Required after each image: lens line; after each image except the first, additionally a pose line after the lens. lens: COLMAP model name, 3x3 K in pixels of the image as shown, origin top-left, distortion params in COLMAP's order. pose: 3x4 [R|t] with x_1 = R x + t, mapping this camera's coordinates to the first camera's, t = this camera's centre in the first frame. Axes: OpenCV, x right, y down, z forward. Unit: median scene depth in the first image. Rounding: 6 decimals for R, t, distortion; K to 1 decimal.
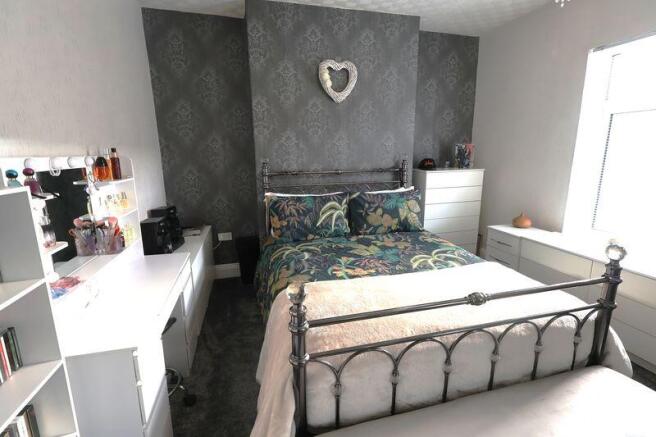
lens RADIAL K [[305.0, 0, 328.0], [0, 305.0, 218.5], [0, 0, 1]] dist [0.001418, 0.000180]
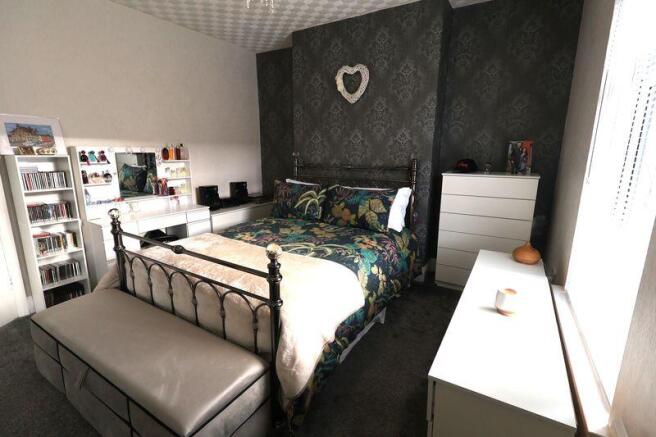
lens RADIAL K [[305.0, 0, 328.0], [0, 305.0, 218.5], [0, 0, 1]] dist [0.001418, 0.000180]
pose [[0.688138, 0.178285, -0.703335, 0.881465], [-0.171429, 0.981848, 0.081158, -0.053621], [0.705037, 0.064724, 0.706210, 0.211284]]
